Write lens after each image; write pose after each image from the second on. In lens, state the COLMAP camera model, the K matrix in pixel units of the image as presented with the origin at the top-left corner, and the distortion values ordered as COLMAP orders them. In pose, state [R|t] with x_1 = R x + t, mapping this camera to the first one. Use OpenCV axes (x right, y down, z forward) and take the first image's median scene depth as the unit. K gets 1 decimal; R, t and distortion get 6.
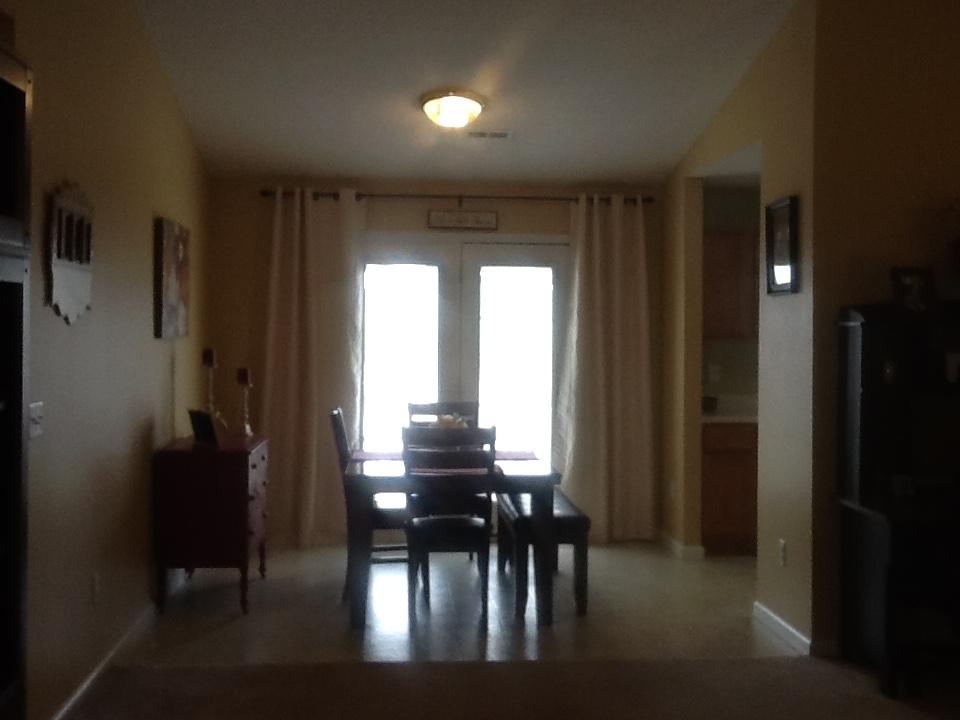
lens RADIAL K [[1191.1, 0, 478.6], [0, 1191.1, 361.7], [0, 0, 1]] dist [0.027880, -0.072188]
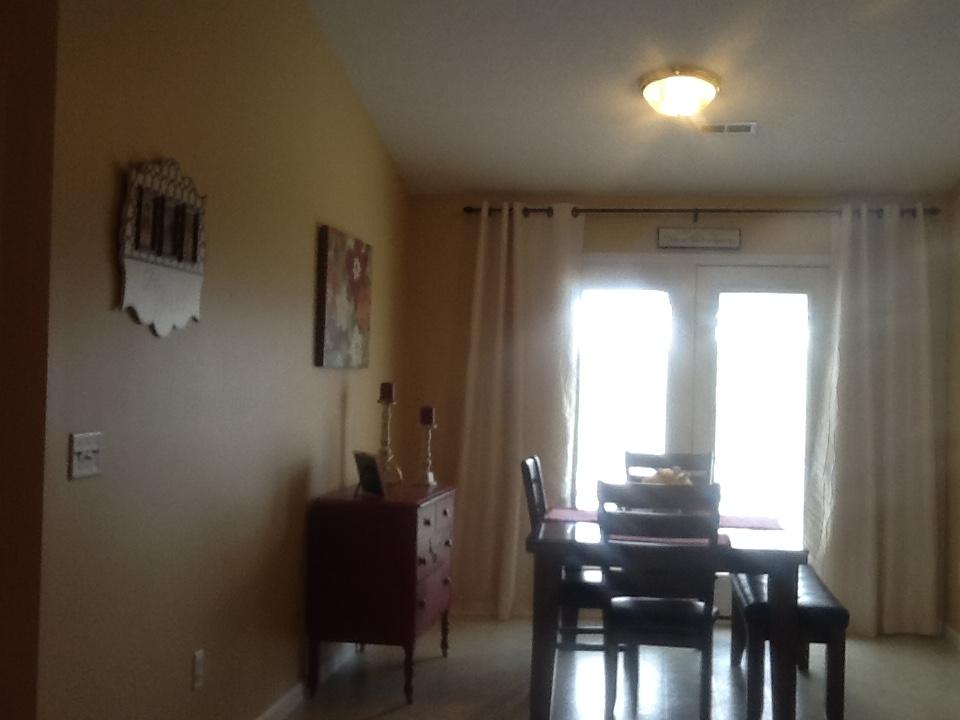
lens RADIAL K [[1191.1, 0, 478.6], [0, 1191.1, 361.7], [0, 0, 1]] dist [0.027880, -0.072188]
pose [[0.975850, 0.010595, -0.218185, 0.024313], [-0.020630, 0.998829, -0.043766, 0.010236], [0.217466, 0.047210, 0.974925, 0.178132]]
